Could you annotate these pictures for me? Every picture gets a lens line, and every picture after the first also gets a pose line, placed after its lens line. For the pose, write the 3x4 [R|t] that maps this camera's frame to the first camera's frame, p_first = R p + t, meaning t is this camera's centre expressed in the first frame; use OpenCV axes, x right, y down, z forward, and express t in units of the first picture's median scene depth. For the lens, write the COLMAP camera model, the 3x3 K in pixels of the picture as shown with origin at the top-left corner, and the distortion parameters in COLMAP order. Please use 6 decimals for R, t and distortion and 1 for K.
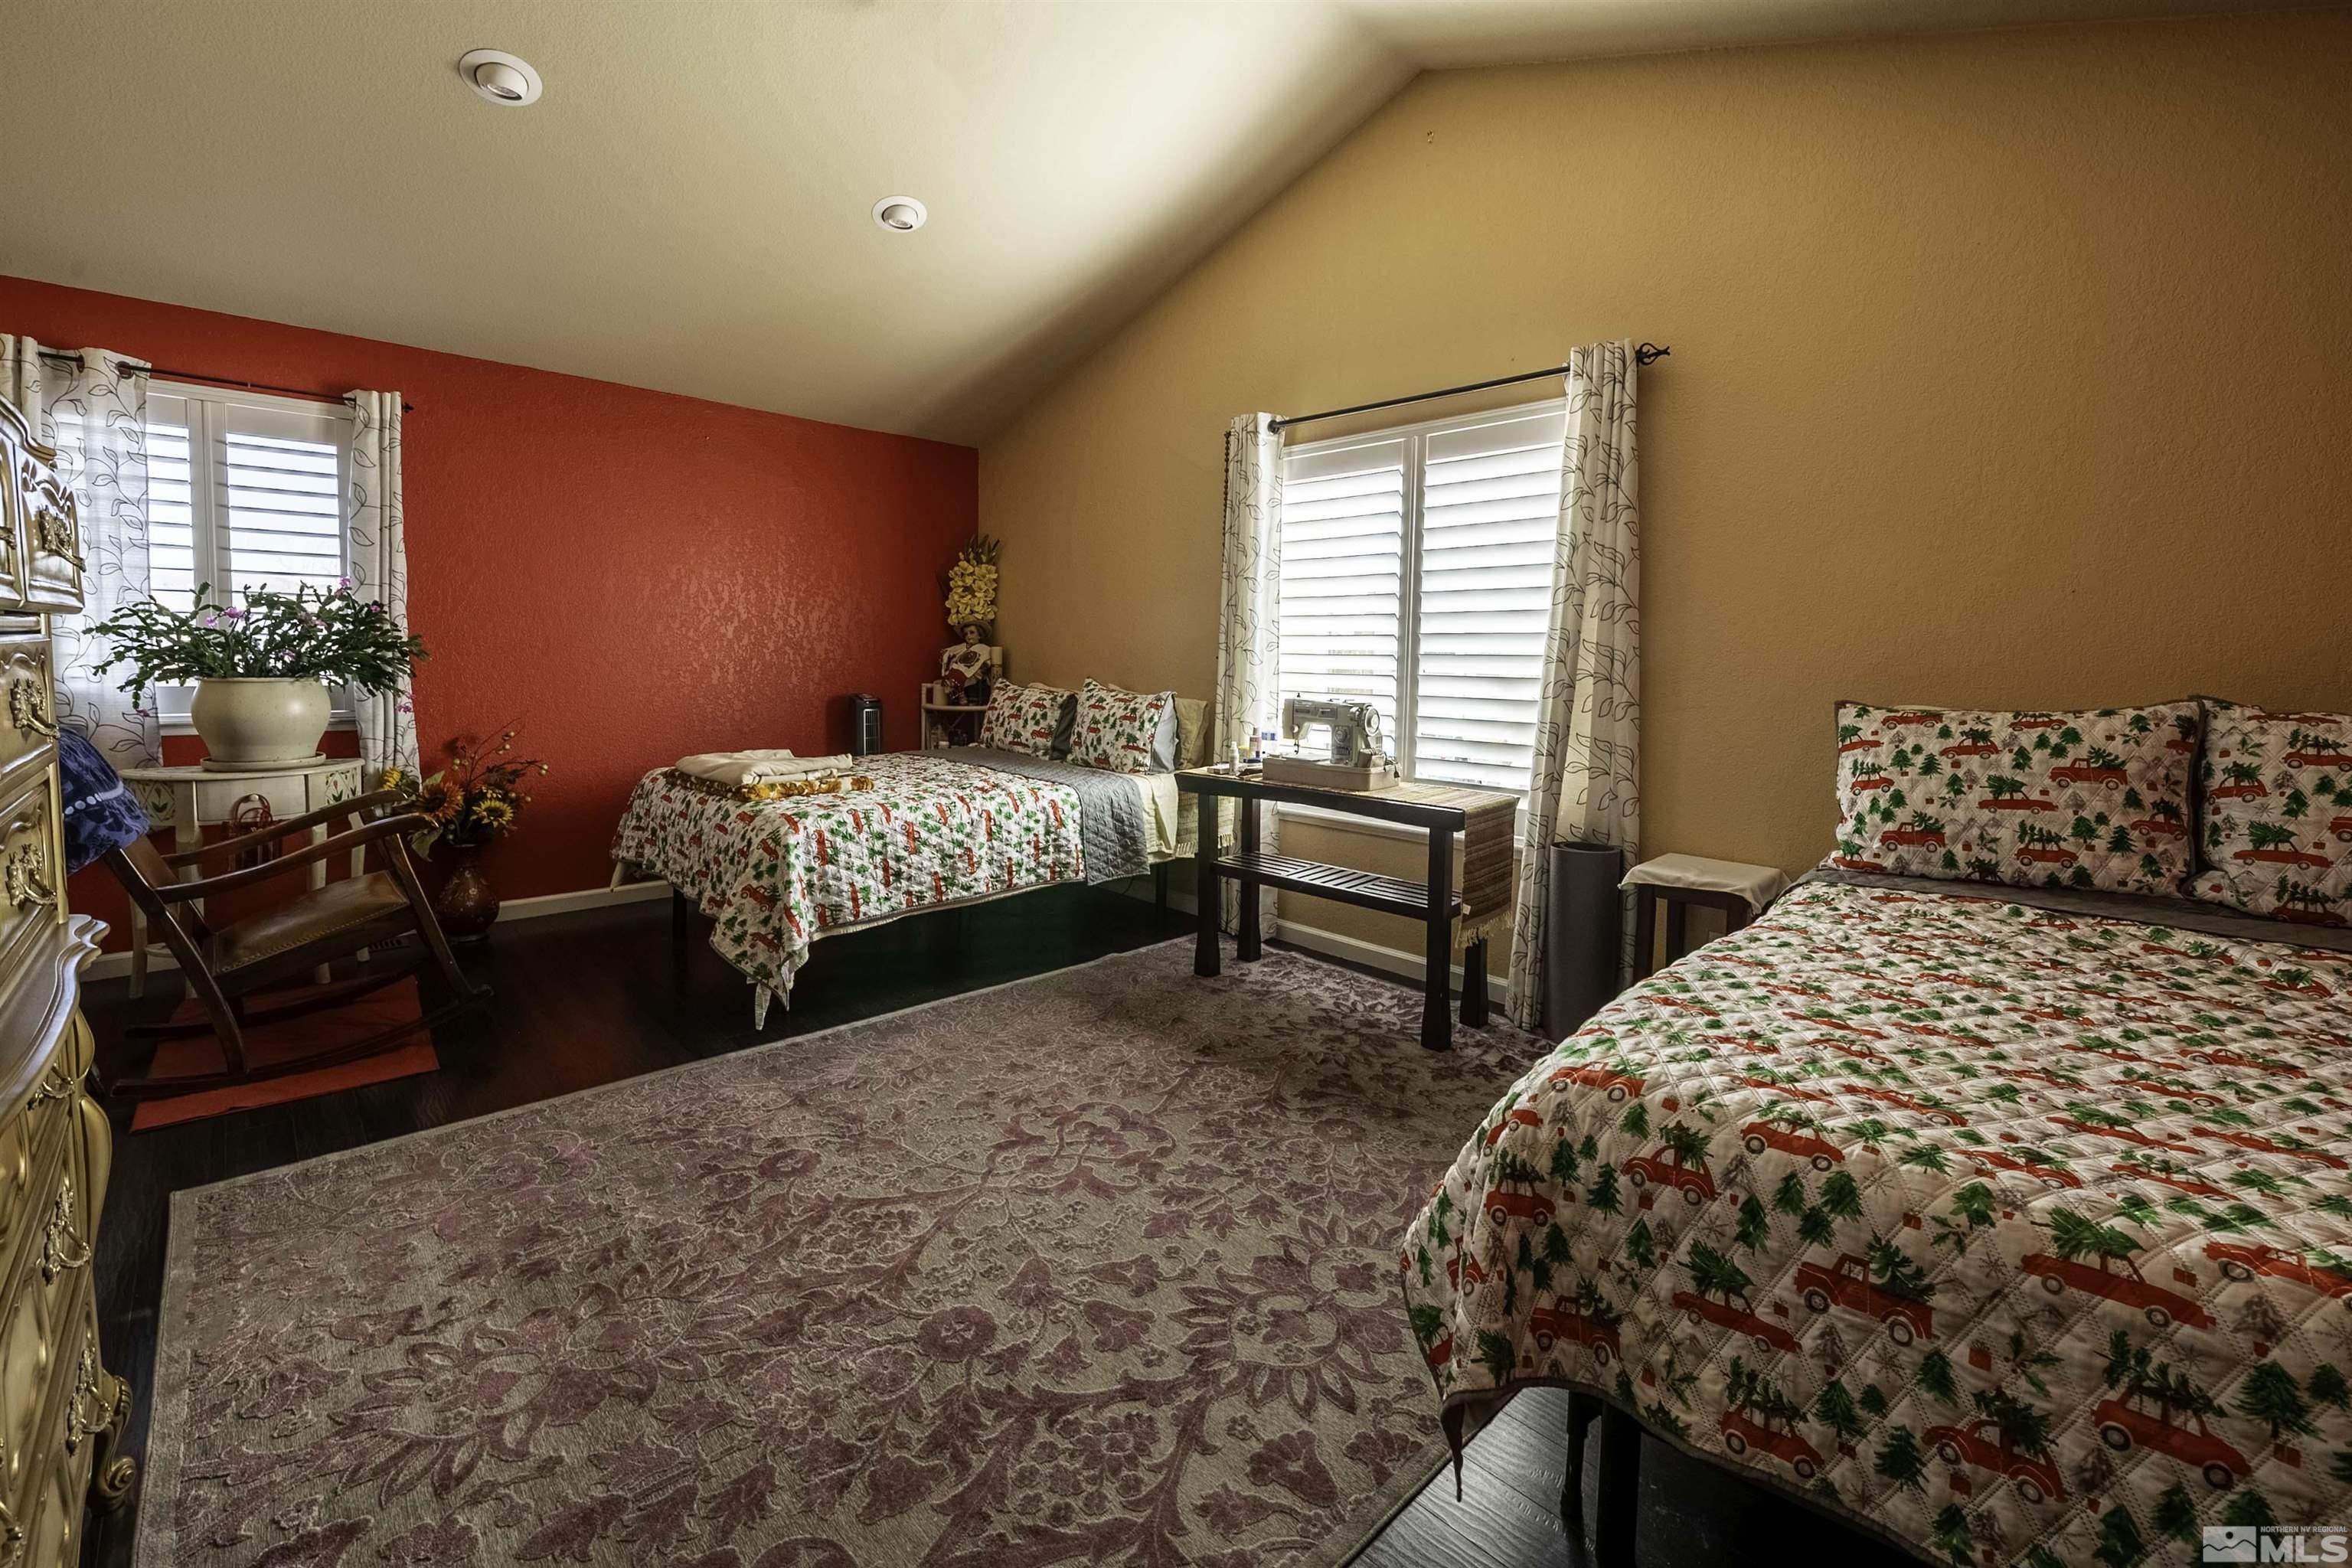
lens RADIAL K [[986.3, 0, 1169.8], [0, 986.3, 771.5], [0, 0, 1]] dist [-0.011104, -0.000058]
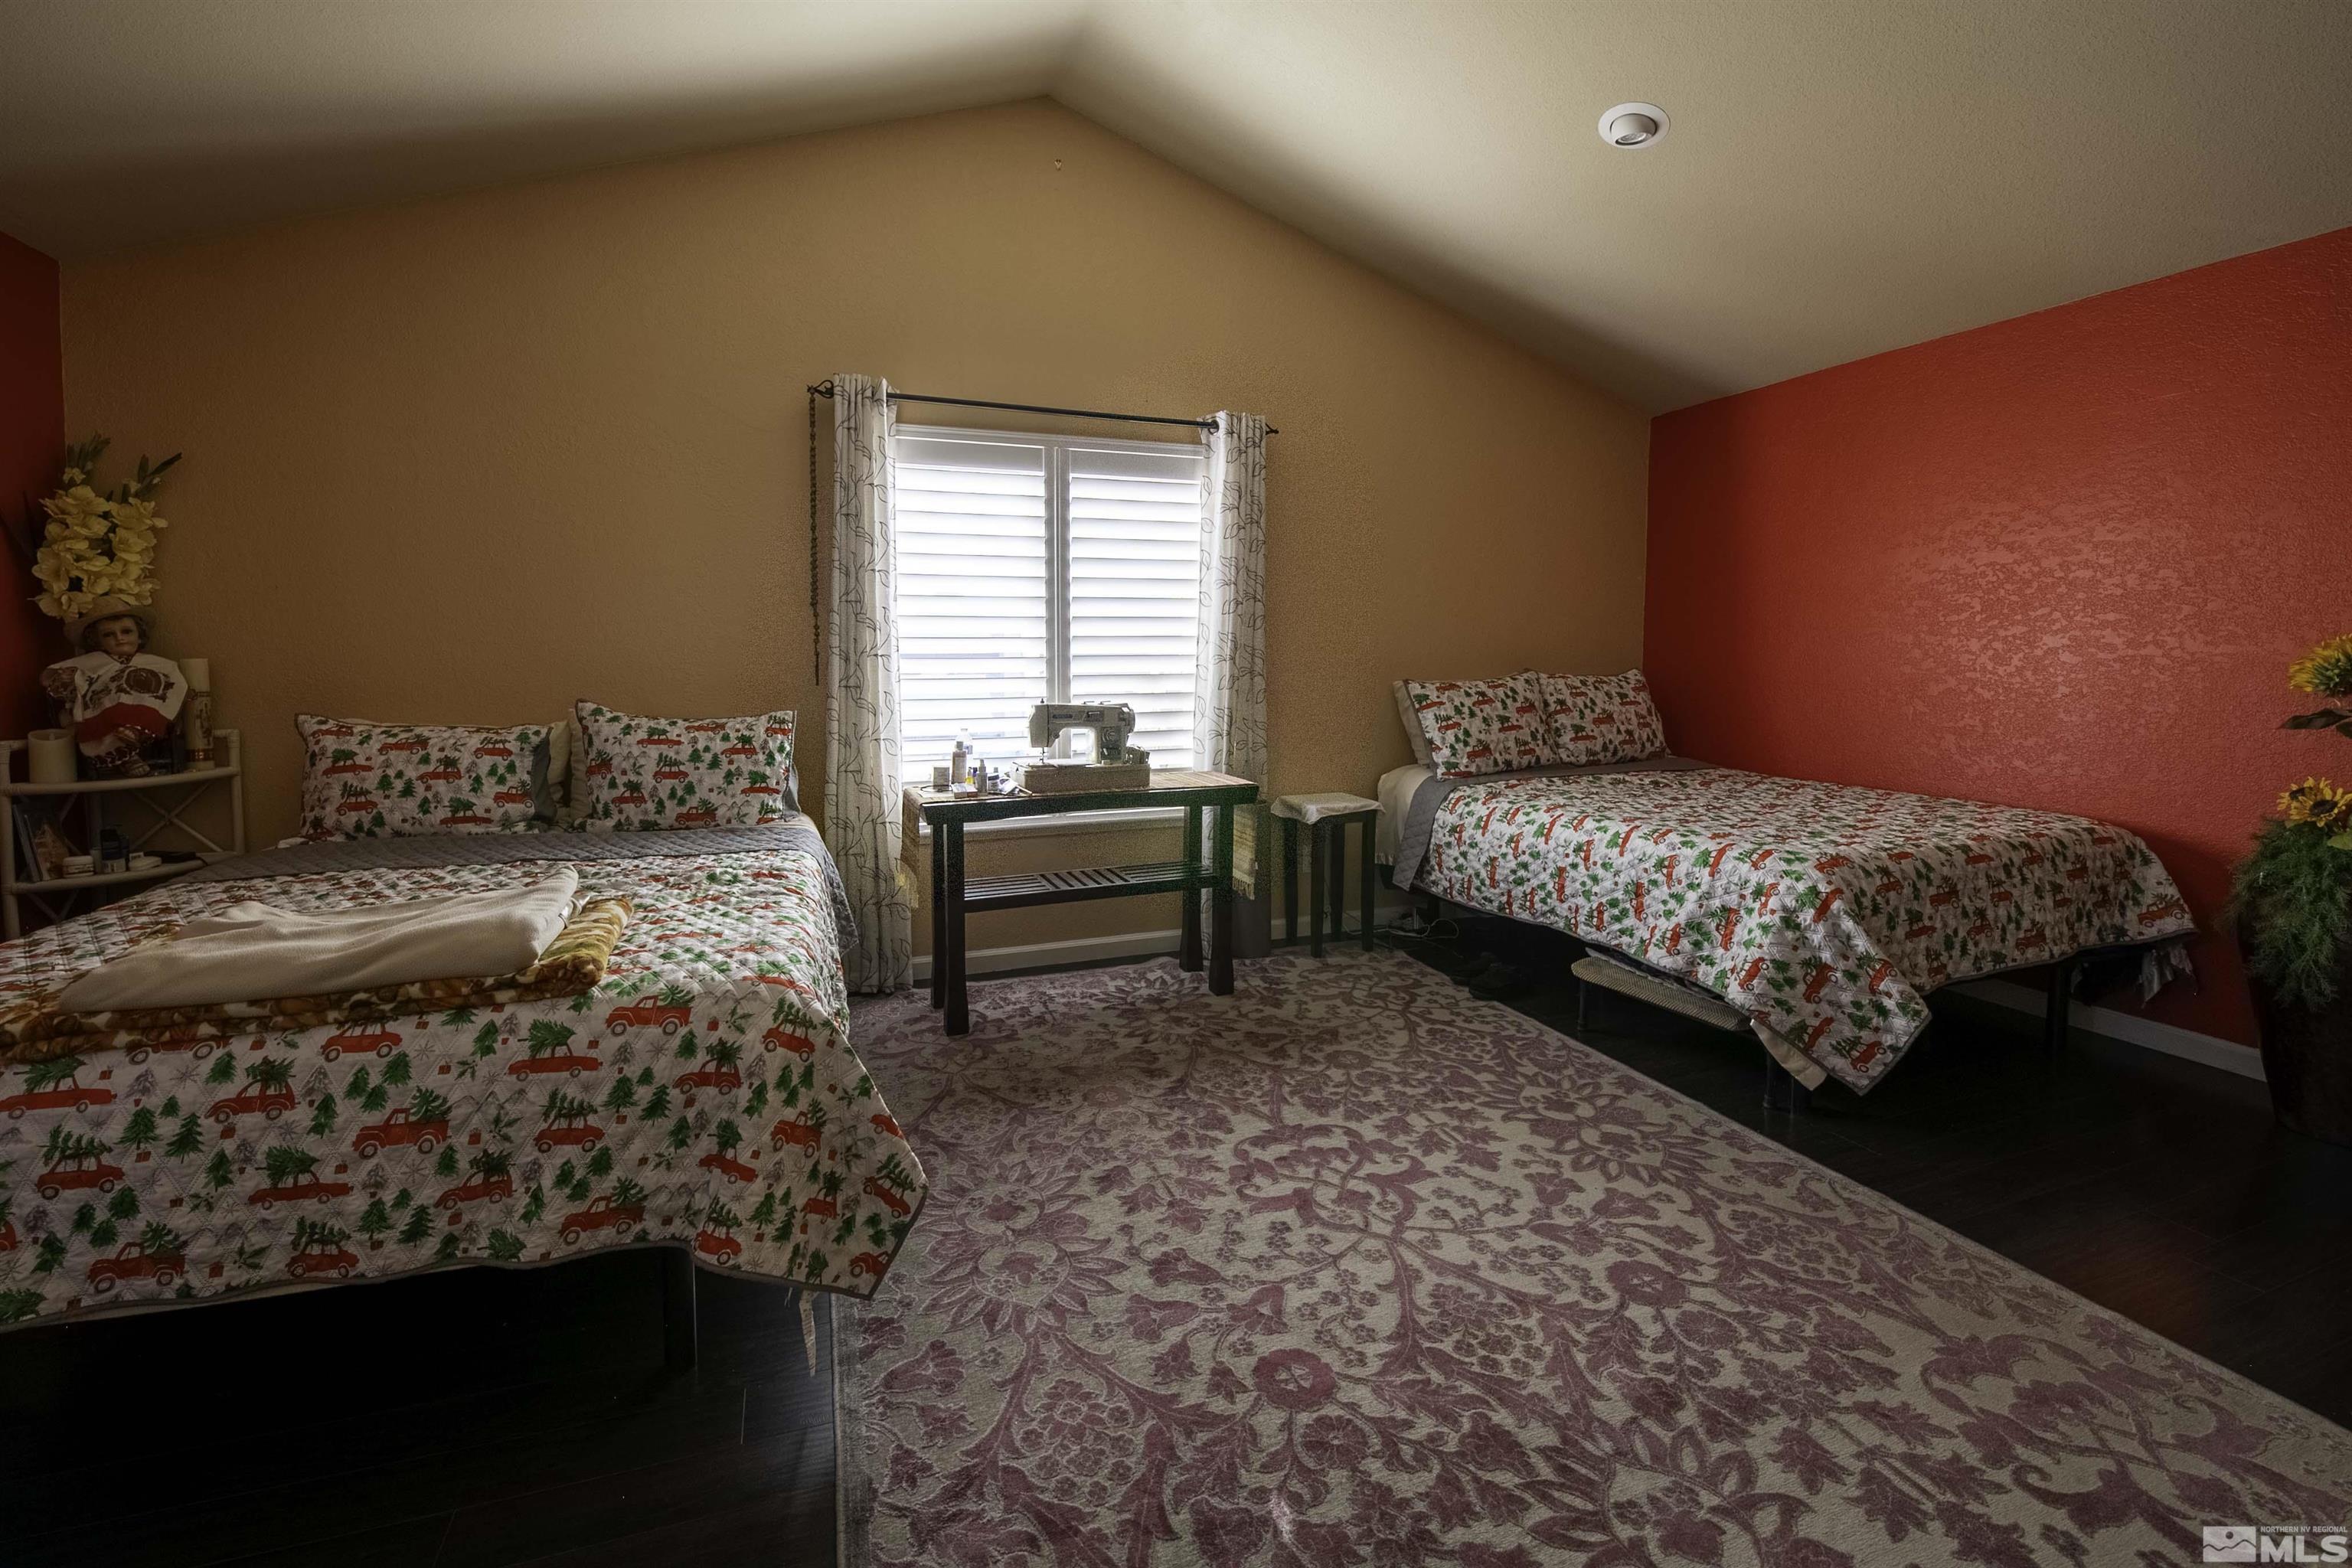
lens RADIAL K [[986.3, 0, 1127.2], [0, 986.3, 773.4], [0, 0, 1]] dist [-0.011104, -0.000058]
pose [[0.403224, -0.113163, 0.908078, -0.706149], [0.126261, 0.989713, 0.067271, -0.060867], [-0.906349, 0.087530, 0.413364, 0.537030]]
